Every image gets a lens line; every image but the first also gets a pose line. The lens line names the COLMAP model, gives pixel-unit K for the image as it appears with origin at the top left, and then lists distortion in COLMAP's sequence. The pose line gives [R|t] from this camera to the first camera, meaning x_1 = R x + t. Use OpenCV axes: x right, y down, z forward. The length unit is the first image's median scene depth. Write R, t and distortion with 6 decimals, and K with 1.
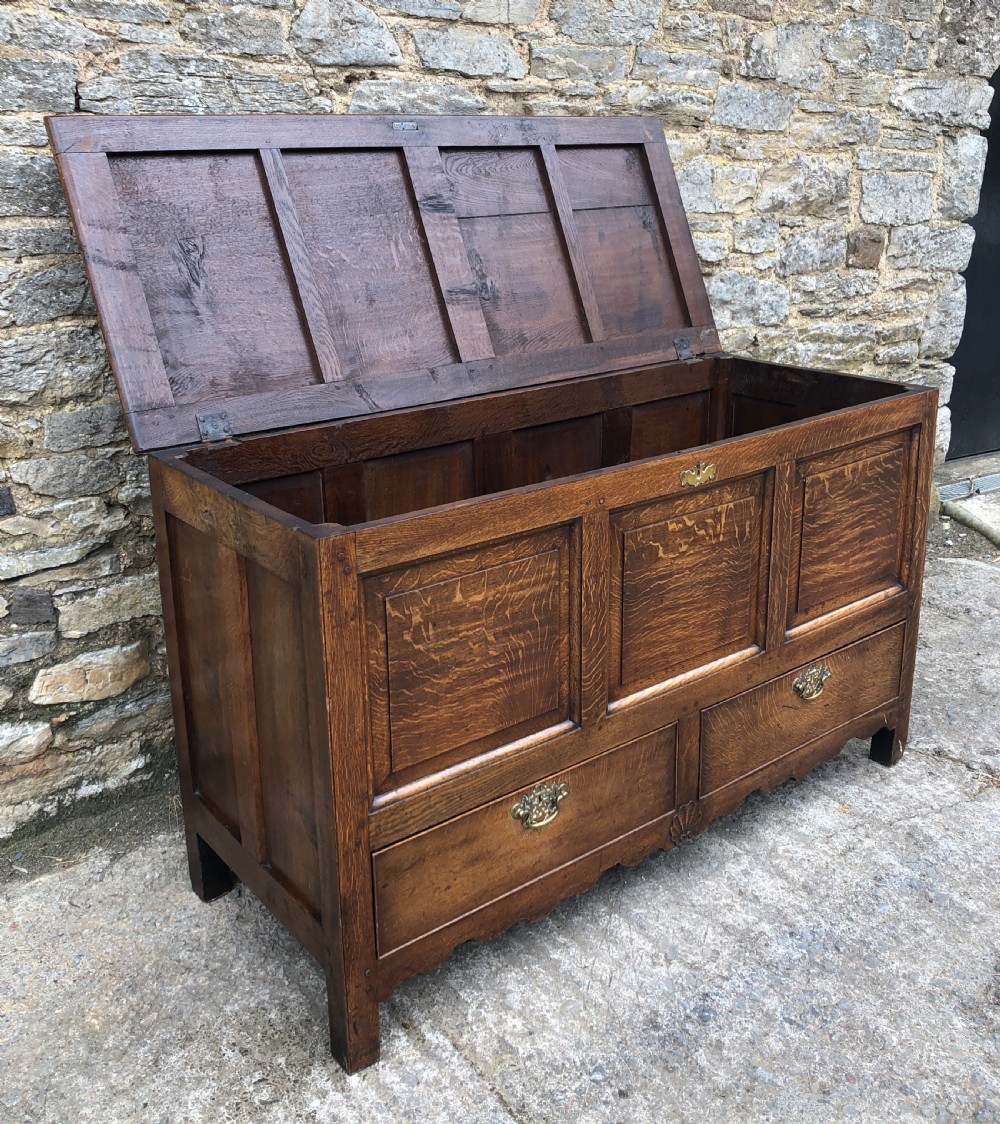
lens RADIAL K [[1140.3, 0, 519.1], [0, 1140.3, 487.4], [0, 0, 1]] dist [0.029610, -0.035532]
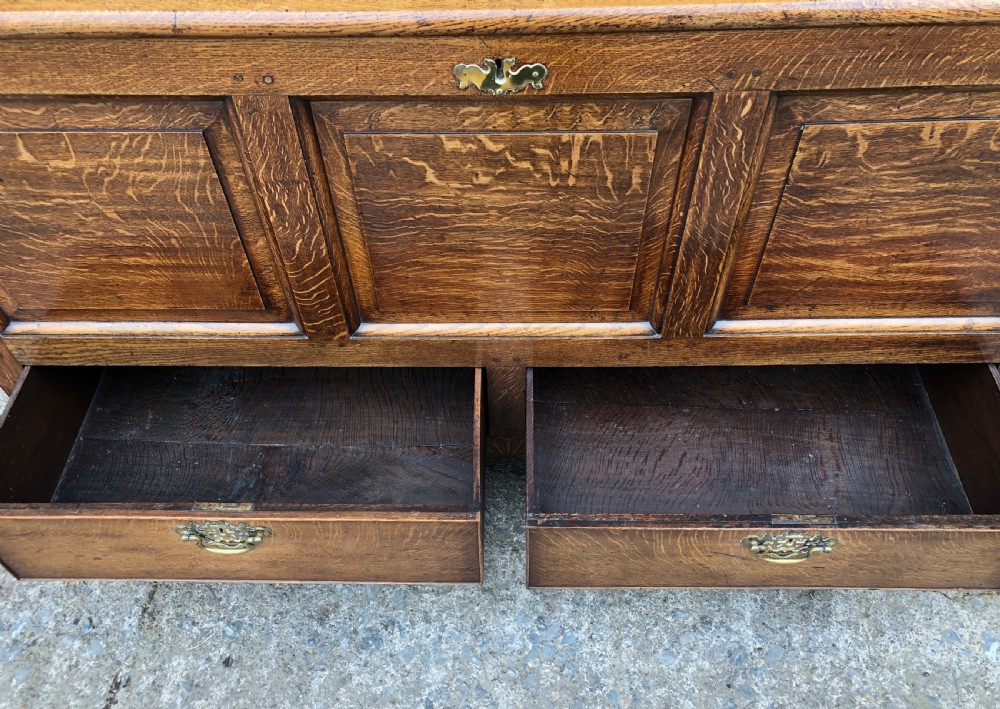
lens RADIAL K [[826.7, 0, 500.0], [0, 826.7, 354.5], [0, 0, 1]] dist [0.013711, -0.001330]
pose [[0.777030, 0.491608, -0.393123, 0.356585], [-0.172097, 0.766658, 0.618561, -0.146122], [0.605480, -0.412986, 0.680321, 0.623658]]
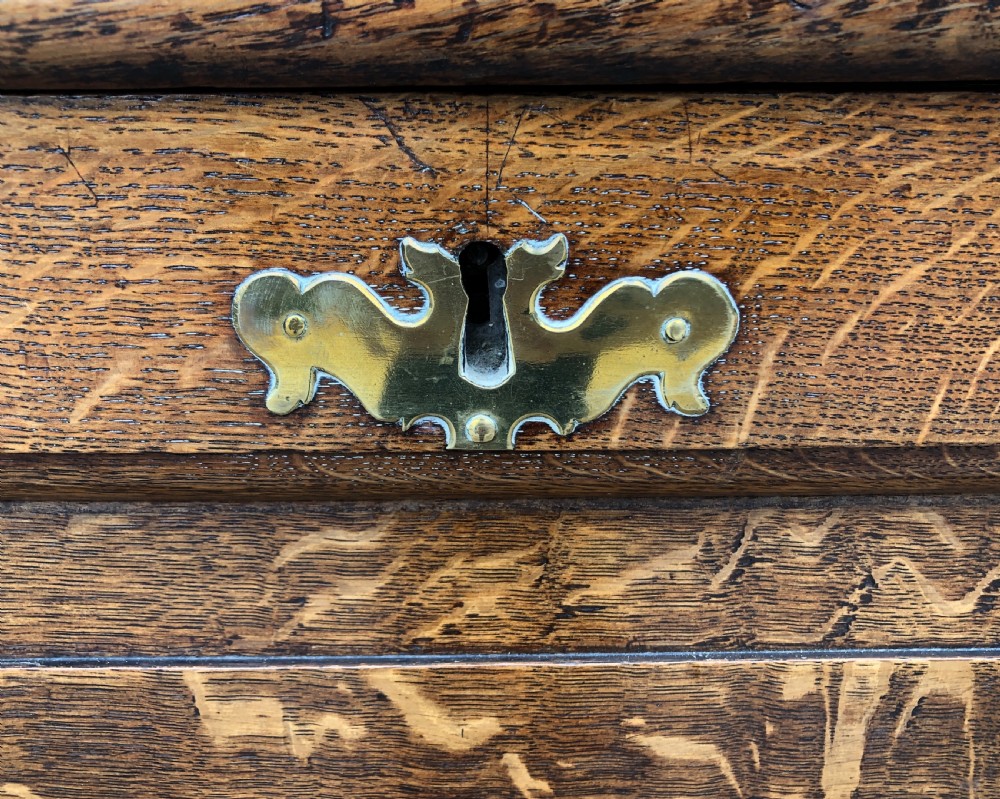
lens RADIAL K [[941.7, 0, 499.3], [0, 941.7, 363.8], [0, 0, 1]] dist [0.010396, 0.028264]
pose [[0.799105, 0.197227, -0.567919, 0.193244], [-0.182772, 0.979642, 0.083037, -0.015644], [0.572735, 0.037444, 0.818885, 0.867112]]
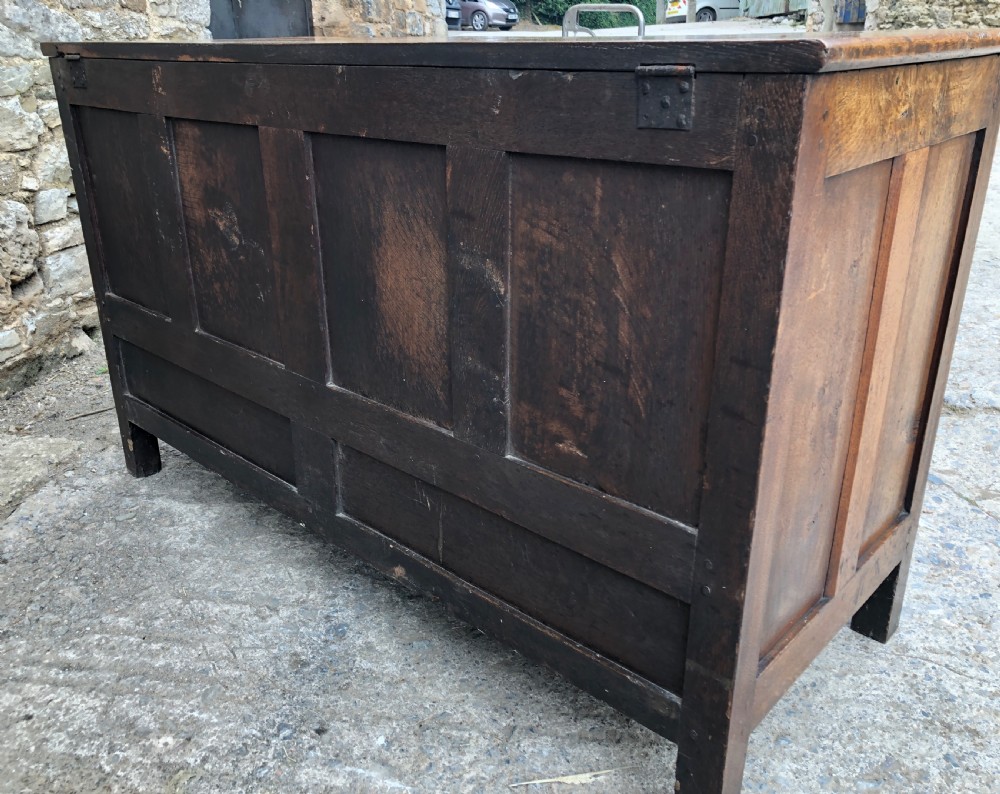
lens RADIAL K [[872.8, 0, 471.2], [0, 872.8, 381.1], [0, 0, 1]] dist [0.013294, 0.017187]
pose [[0.715038, -0.275732, 0.642411, -0.165440], [0.227706, 0.960679, 0.158889, 0.139068], [-0.660962, 0.032669, 0.749708, 0.308244]]
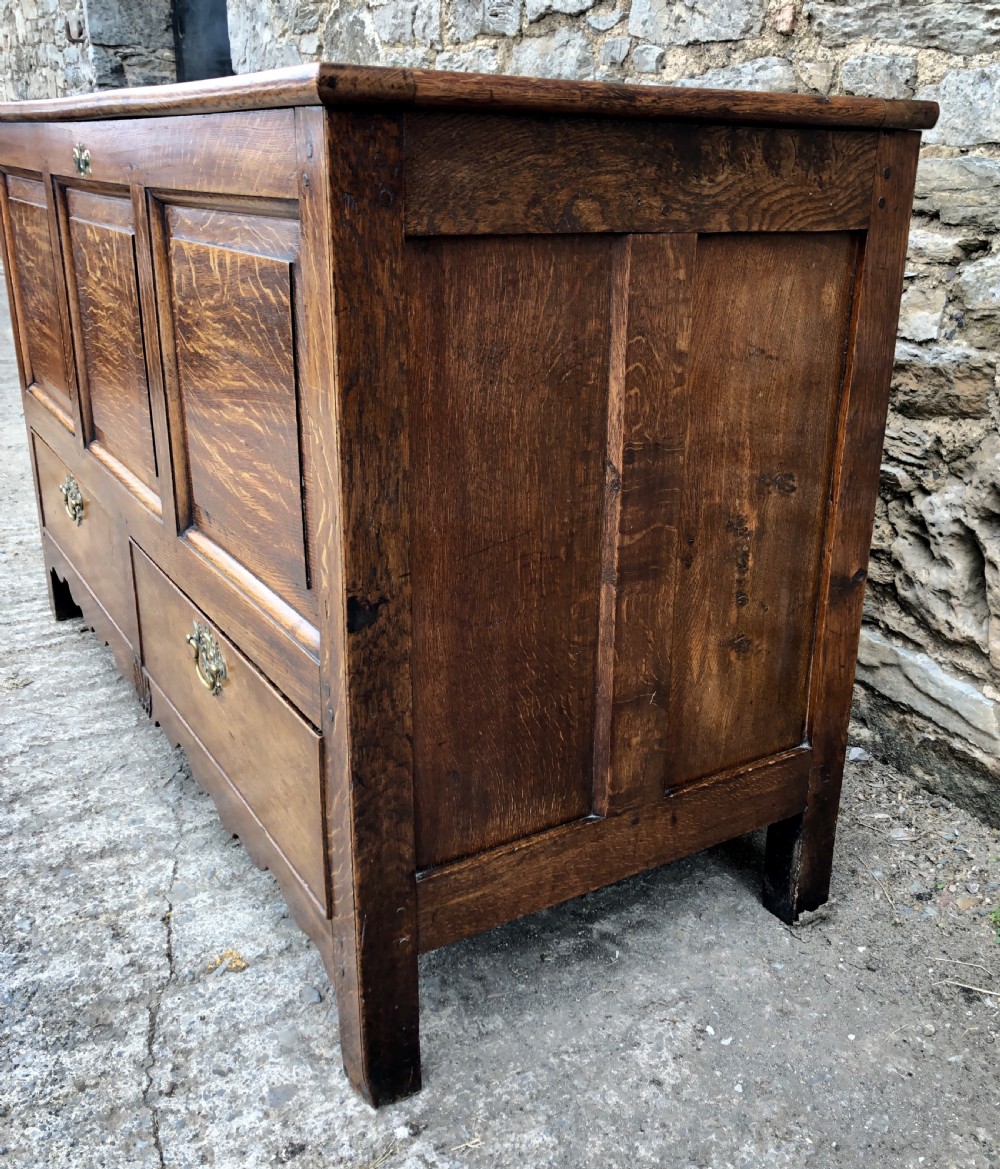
lens RADIAL K [[1169.3, 0, 550.7], [0, 1169.3, 564.4], [0, 0, 1]] dist [0.002675, 0.029393]
pose [[-0.103196, 0.338812, -0.935178, 0.813814], [-0.302394, 0.885008, 0.354005, -0.122888], [0.947580, 0.319324, 0.011125, 1.245912]]
